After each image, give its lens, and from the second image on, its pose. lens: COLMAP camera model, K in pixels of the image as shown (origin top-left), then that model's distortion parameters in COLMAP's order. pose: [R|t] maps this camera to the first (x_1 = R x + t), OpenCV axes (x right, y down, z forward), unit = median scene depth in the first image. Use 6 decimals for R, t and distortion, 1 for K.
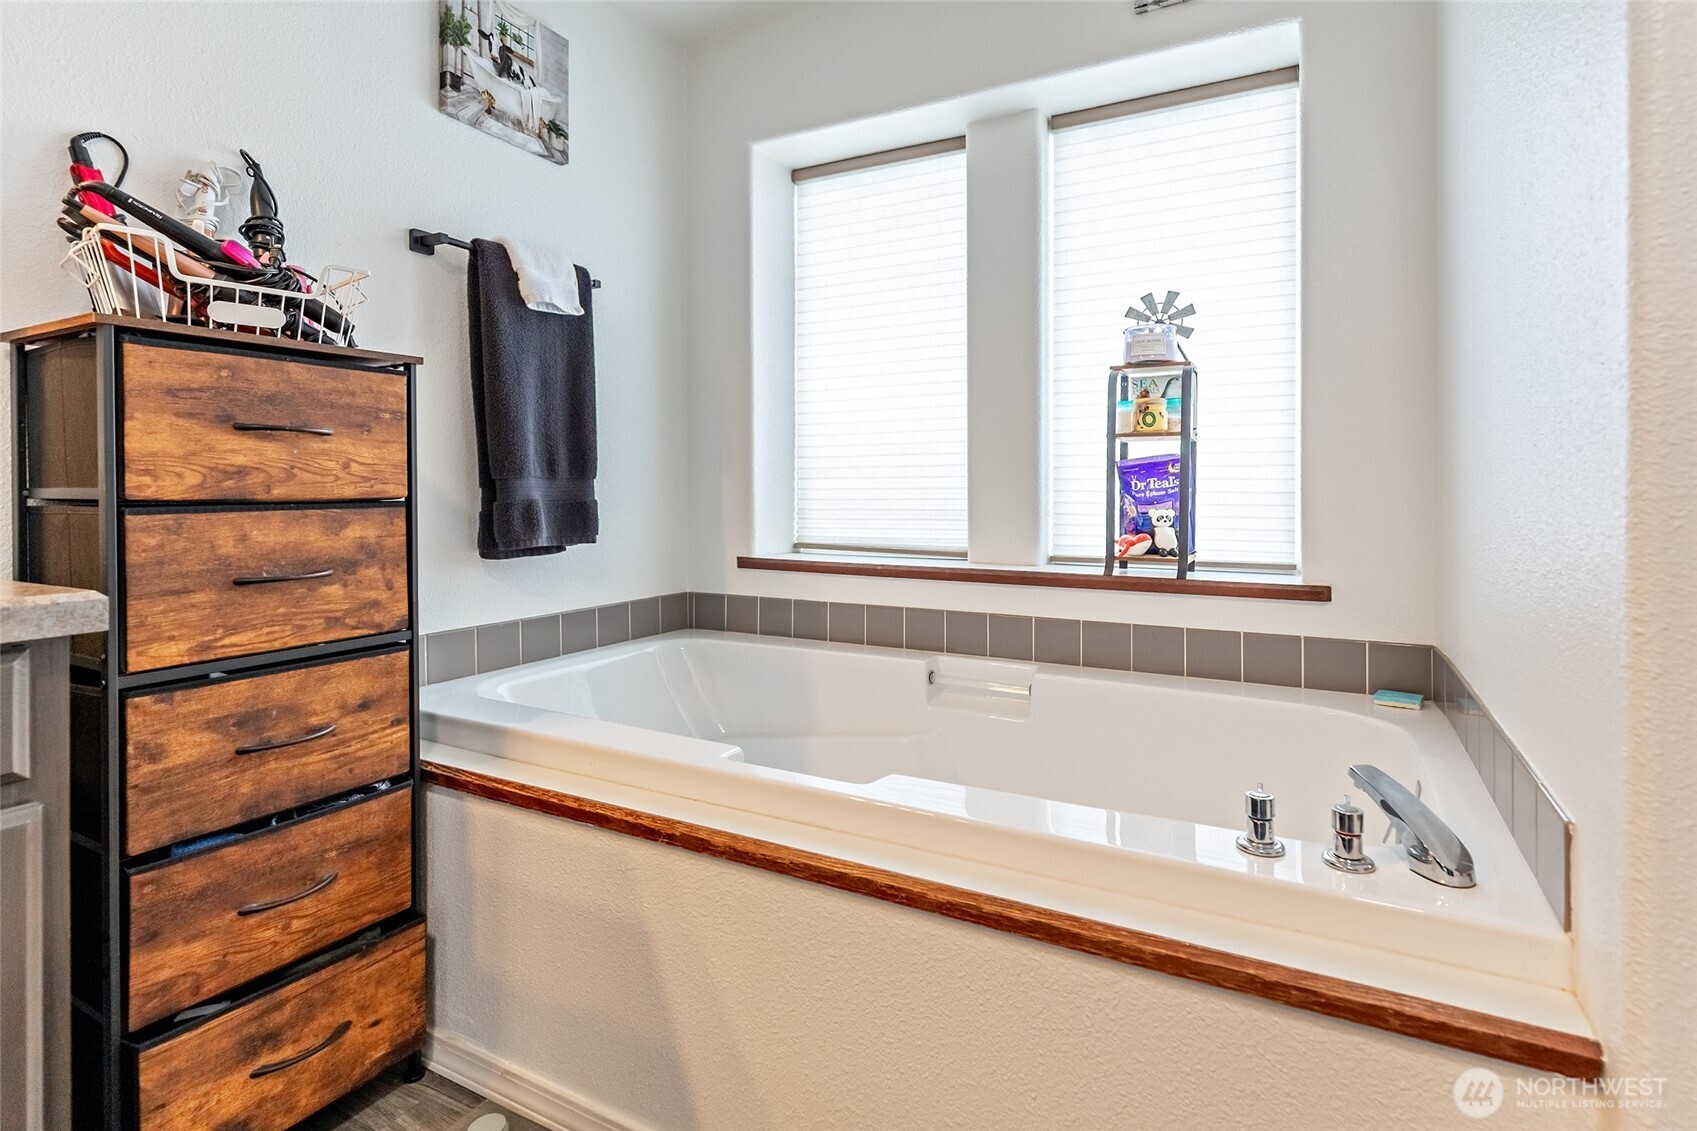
lens RADIAL K [[810.1, 0, 851.7], [0, 810.1, 497.5], [0, 0, 1]] dist [0.013107, 0.000143]
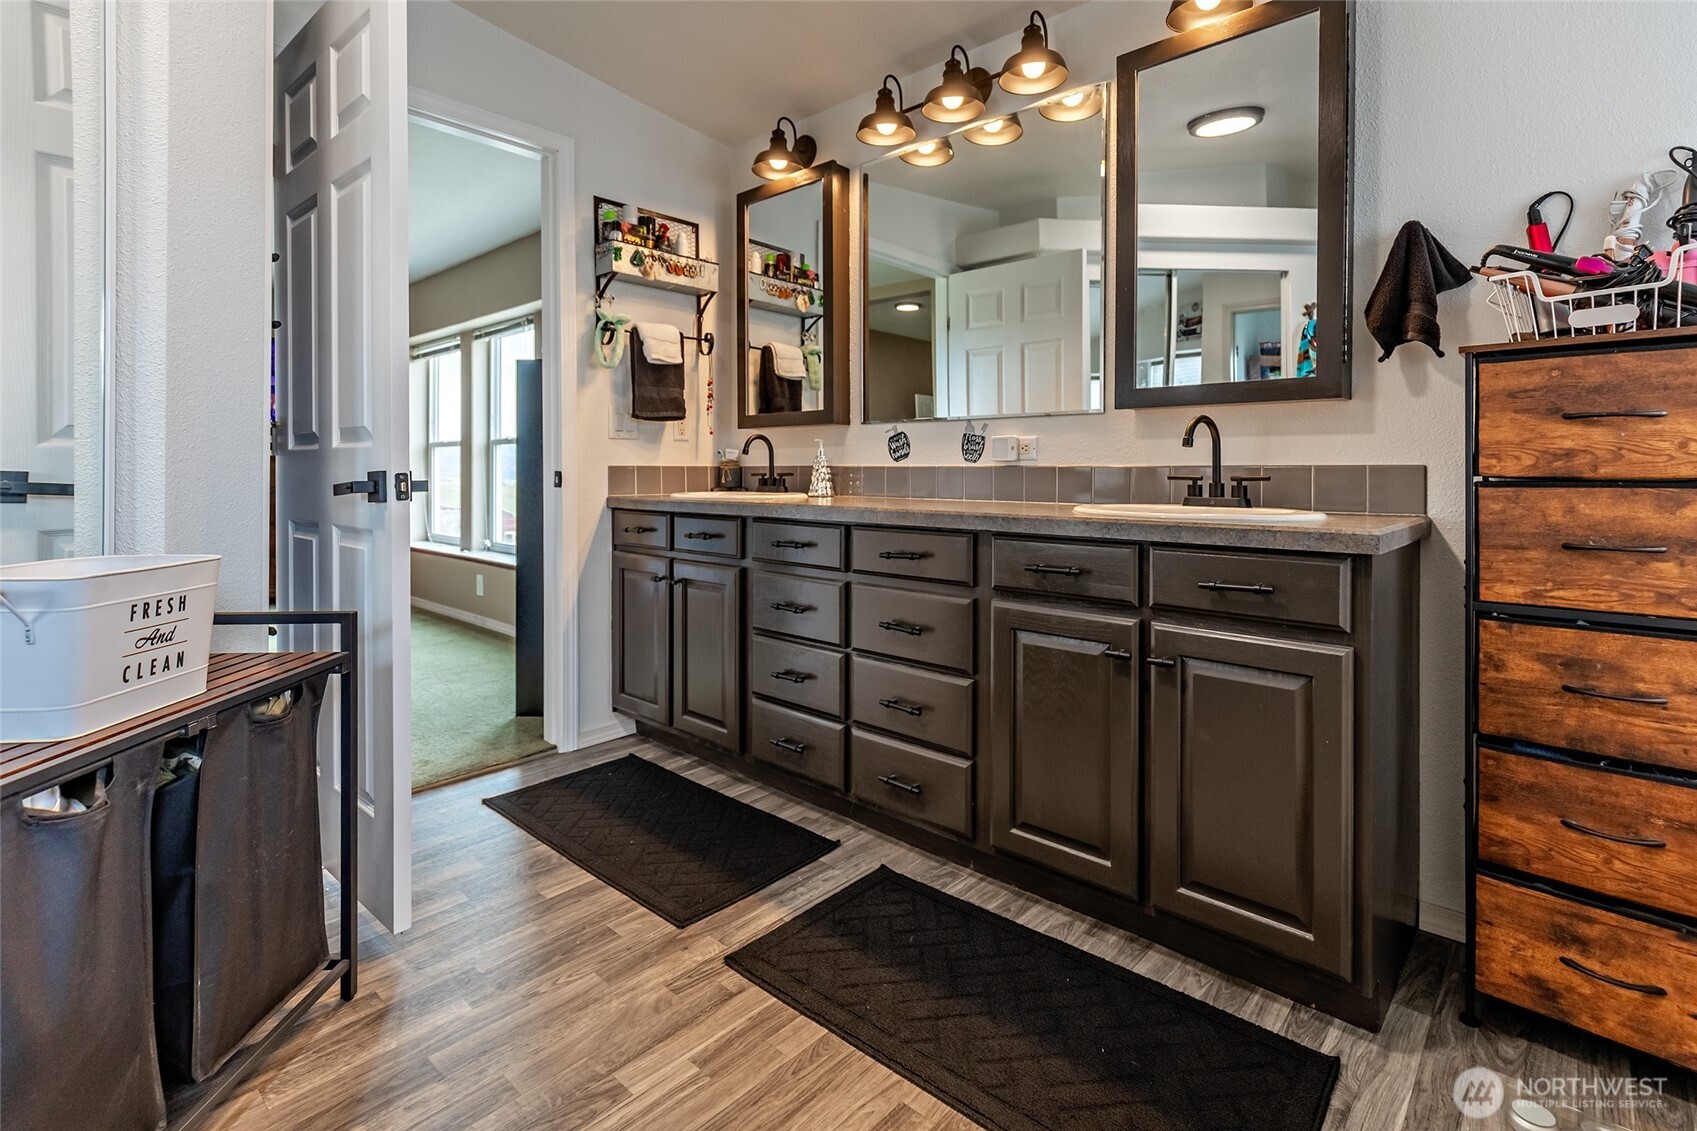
lens RADIAL K [[810.1, 0, 851.7], [0, 810.1, 497.5], [0, 0, 1]] dist [0.013107, 0.000143]
pose [[-0.242402, 0.035138, -0.969539, 0.633883], [-0.013155, 0.999133, 0.039500, -0.001368], [0.970087, 0.022329, -0.241730, 0.261781]]
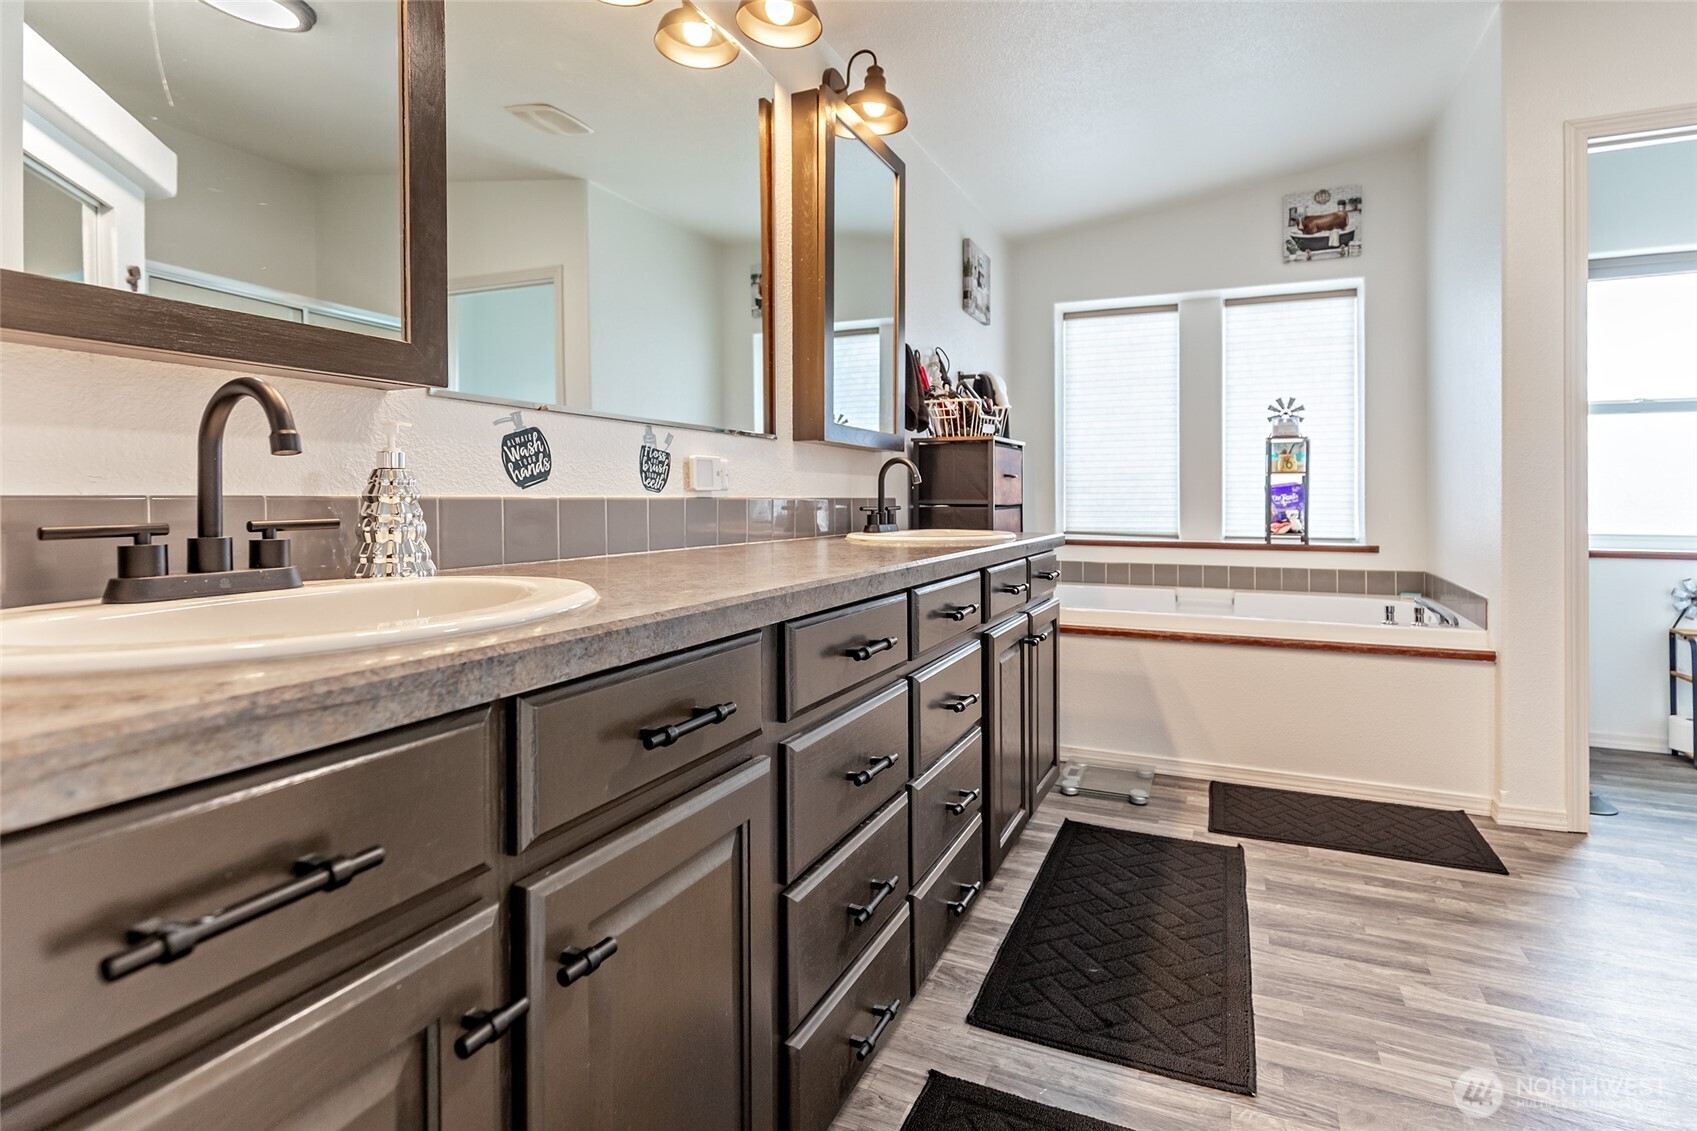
lens RADIAL K [[784.4, 0, 916.3], [0, 784.4, 502.6], [0, 0, 1]] dist [-0.000553, 0.000094]
pose [[0.993559, 0.001208, 0.113306, -1.263932], [-0.000545, 0.999983, -0.005884, 0.012434], [-0.113311, 0.005784, 0.993543, -1.347269]]
